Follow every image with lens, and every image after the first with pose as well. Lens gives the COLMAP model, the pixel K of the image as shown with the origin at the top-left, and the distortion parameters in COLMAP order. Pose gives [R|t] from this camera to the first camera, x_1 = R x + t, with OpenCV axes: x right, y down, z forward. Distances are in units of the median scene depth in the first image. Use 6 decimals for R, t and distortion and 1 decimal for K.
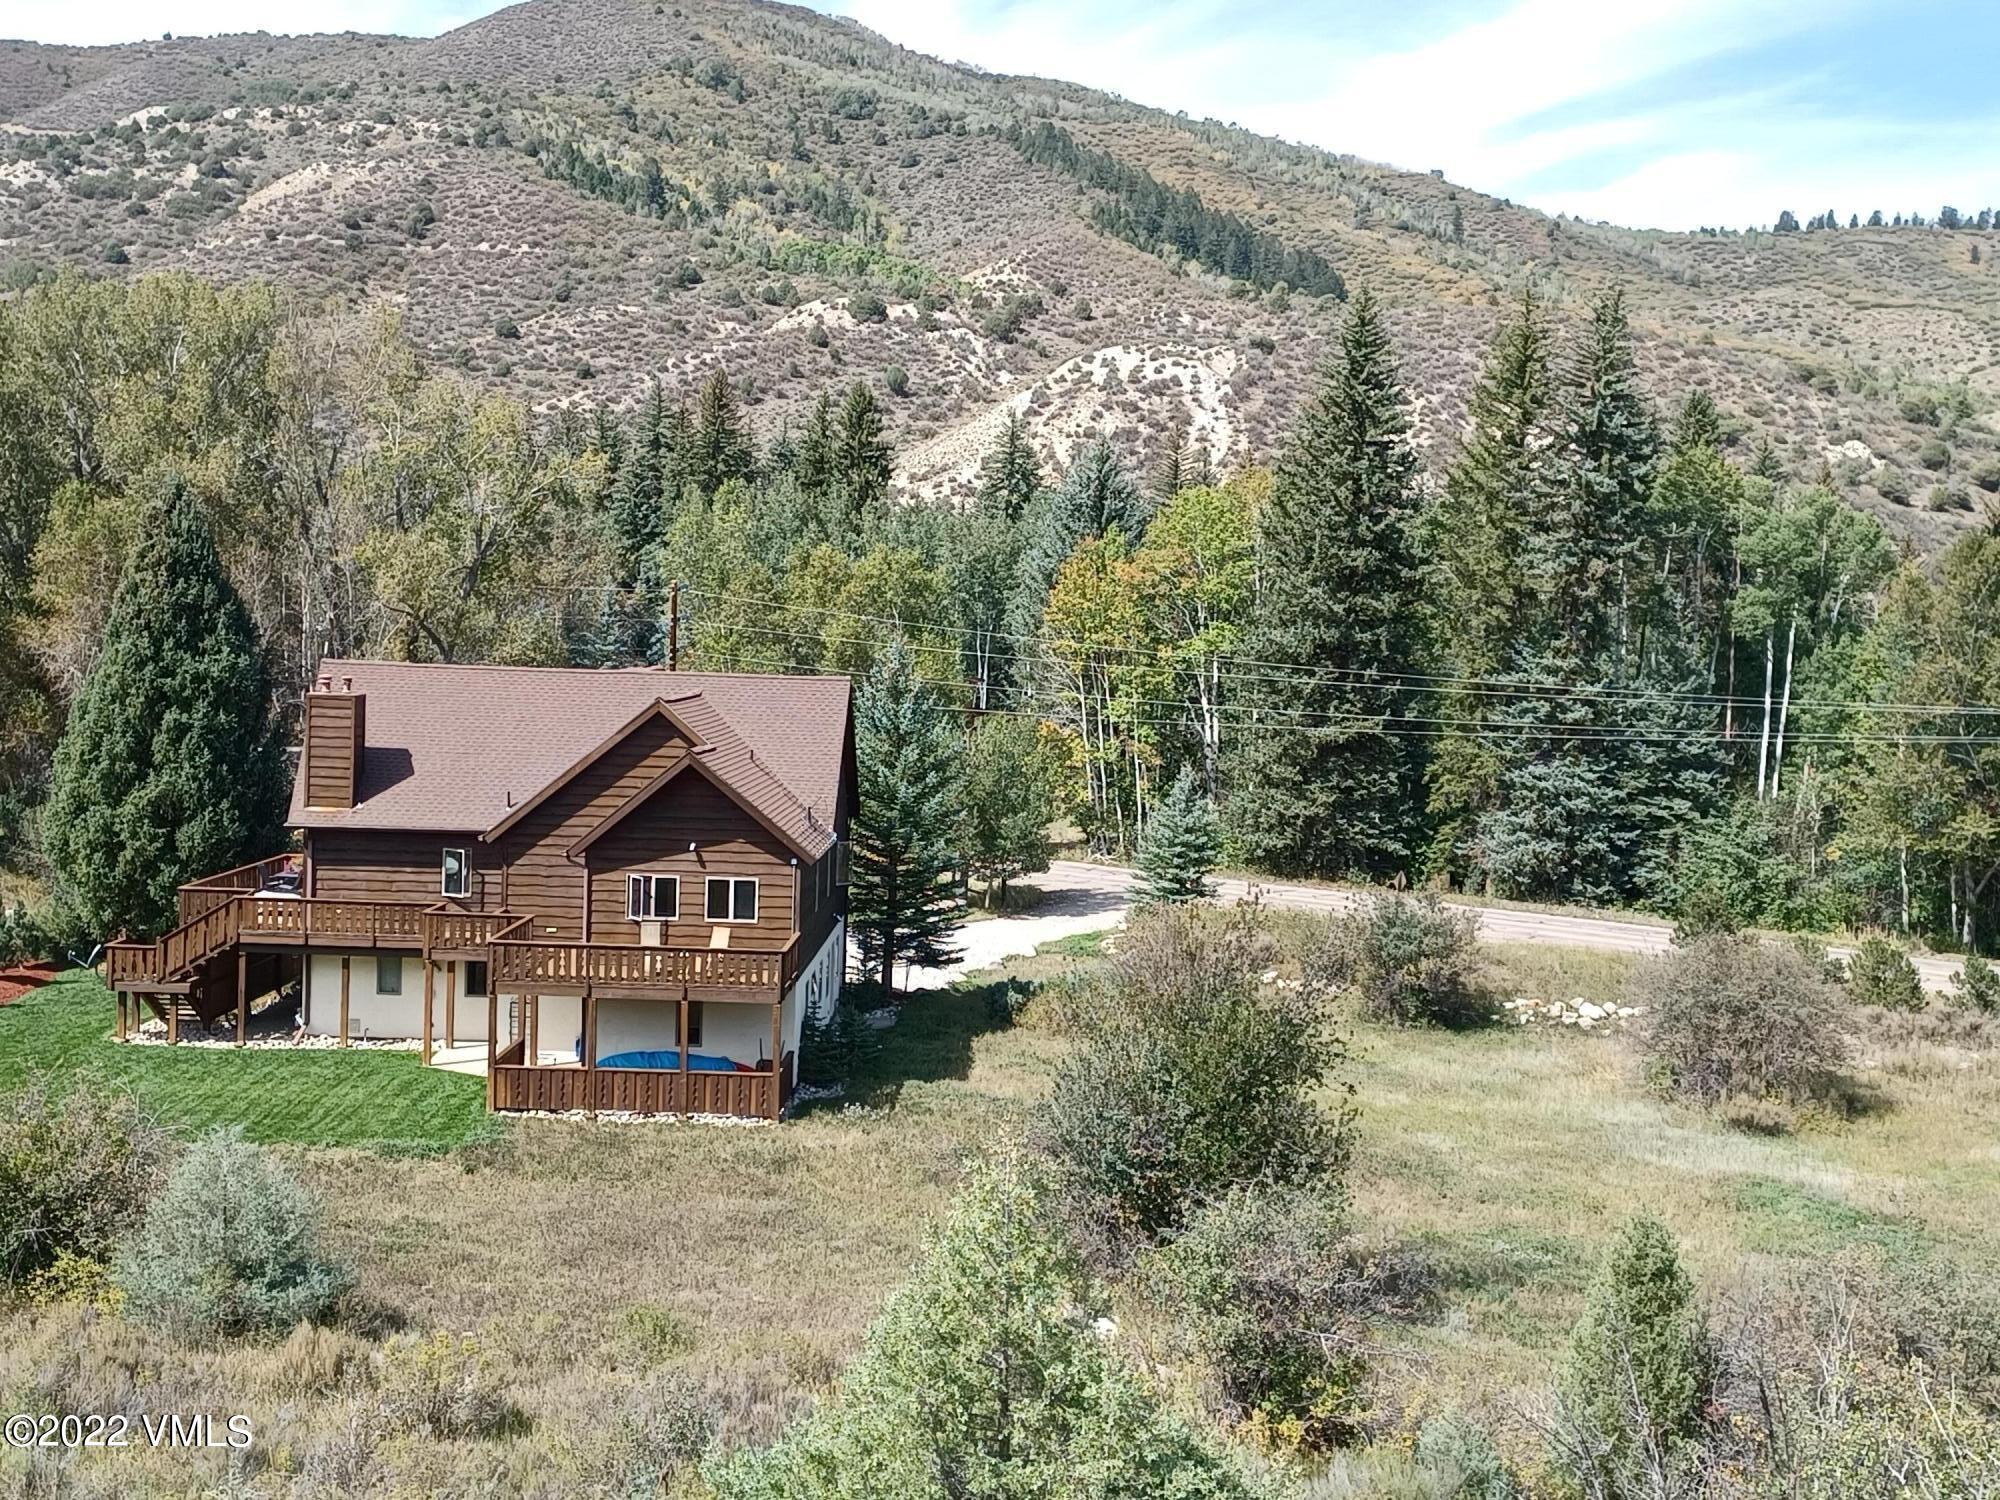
lens RADIAL K [[2490.7, 0, 1006.7], [0, 2490.7, 765.6], [0, 0, 1]] dist [0.040023, 0.000000]
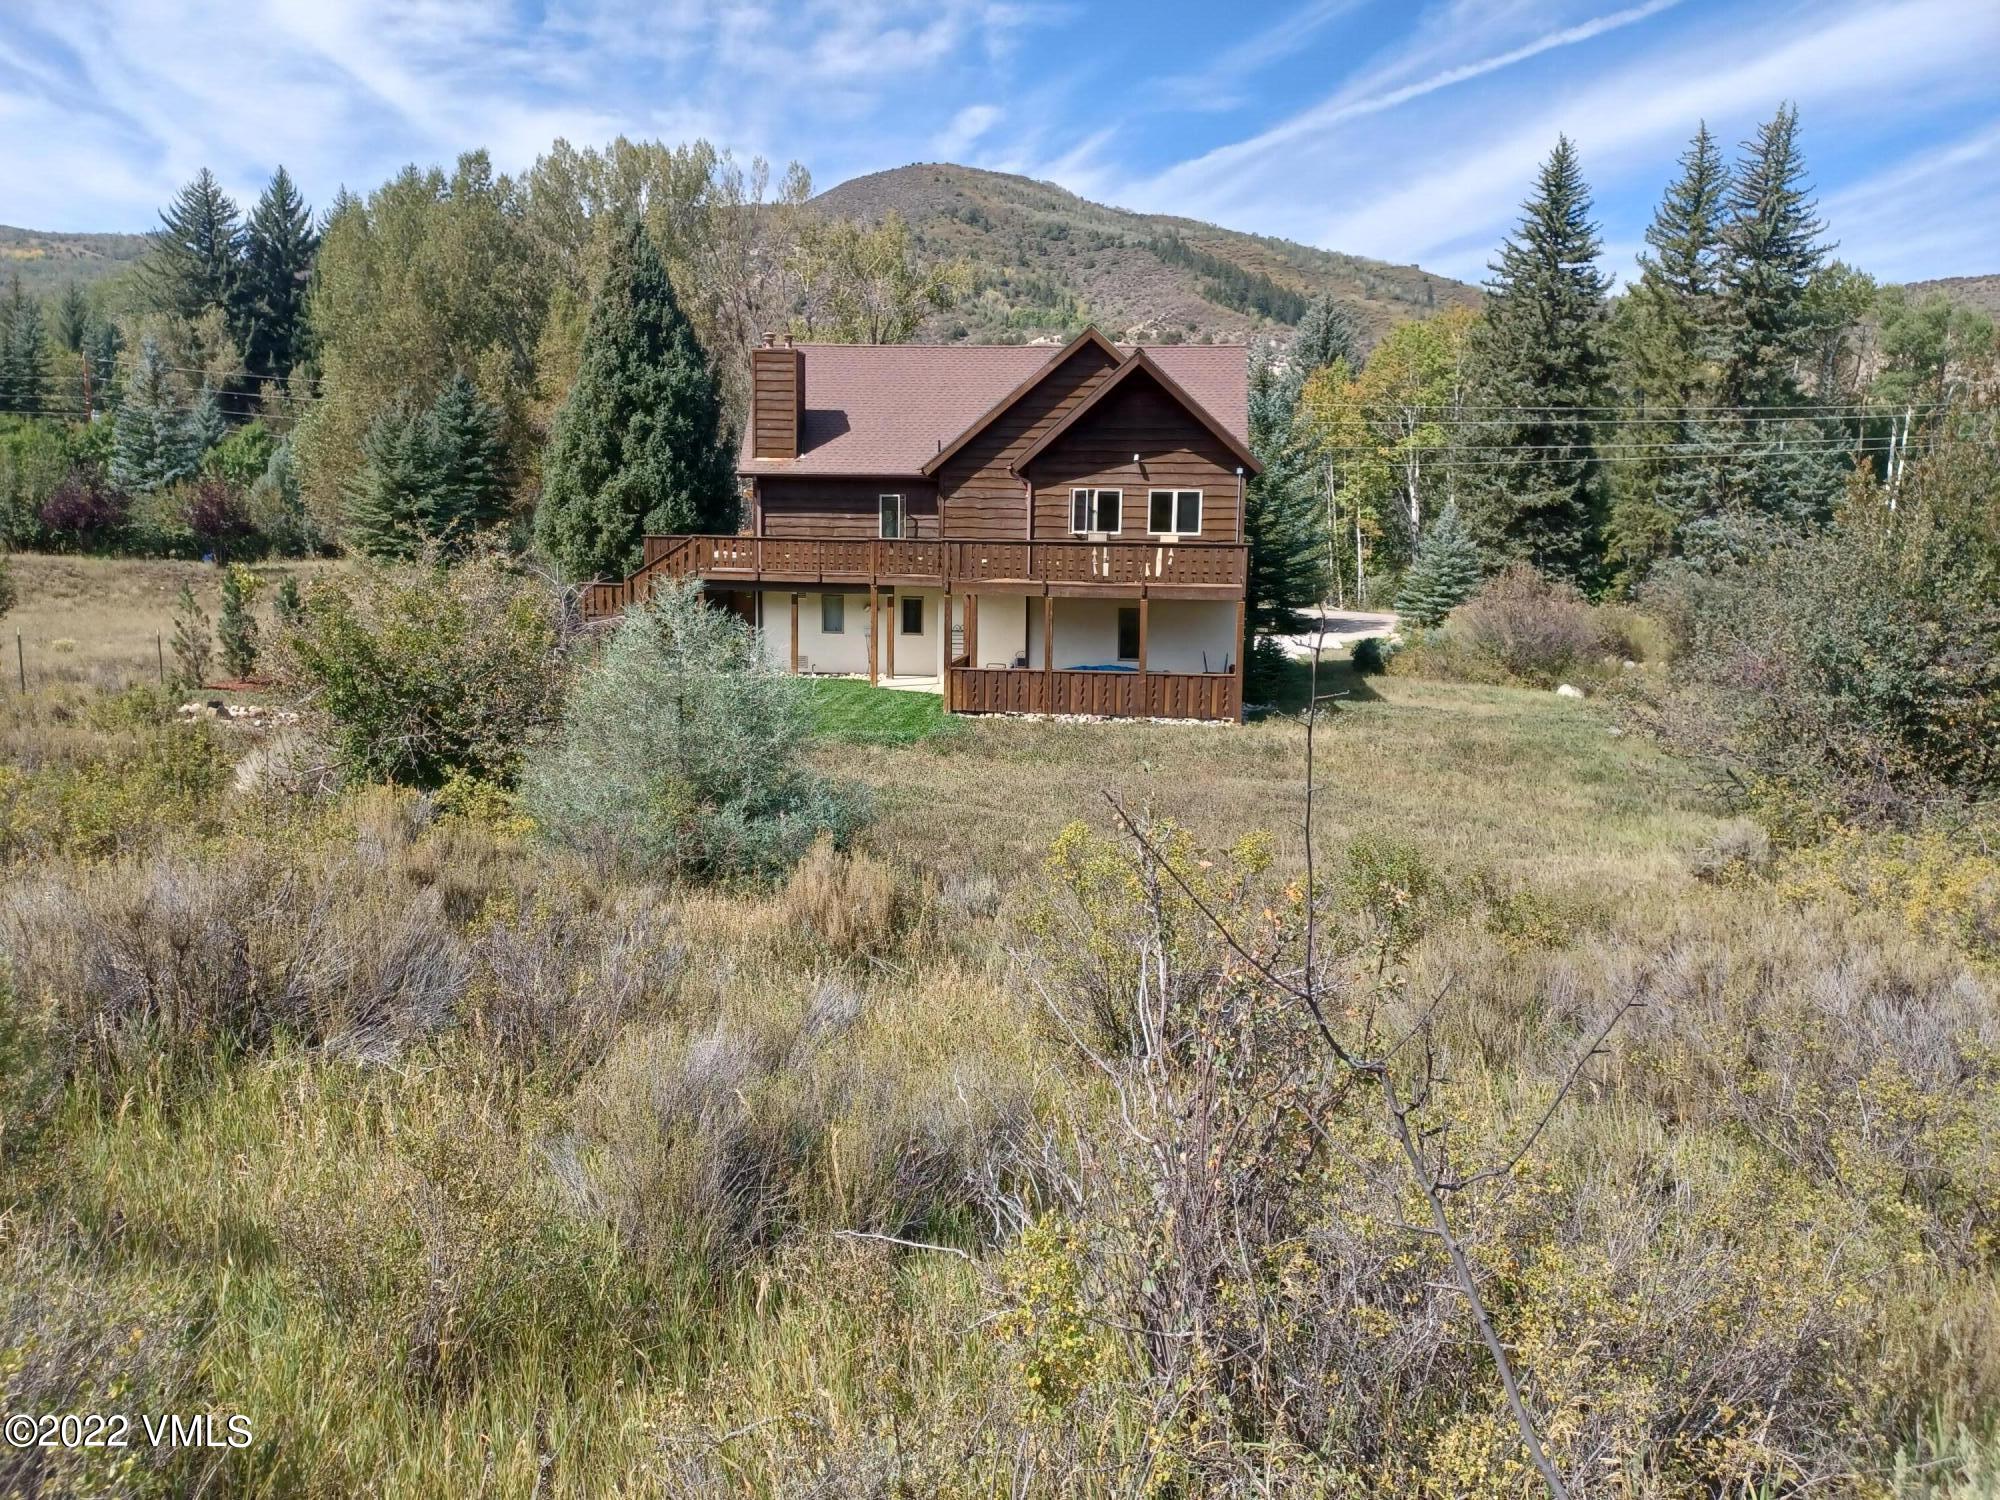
lens RADIAL K [[1478.3, 0, 994.3], [0, 1478.3, 740.1], [0, 0, 1]] dist [0.034178, -0.003726]
pose [[0.994733, -0.002949, -0.102462, -0.097620], [0.009945, 0.997647, 0.067840, 0.083212], [0.102021, -0.068502, 0.992421, 0.319201]]
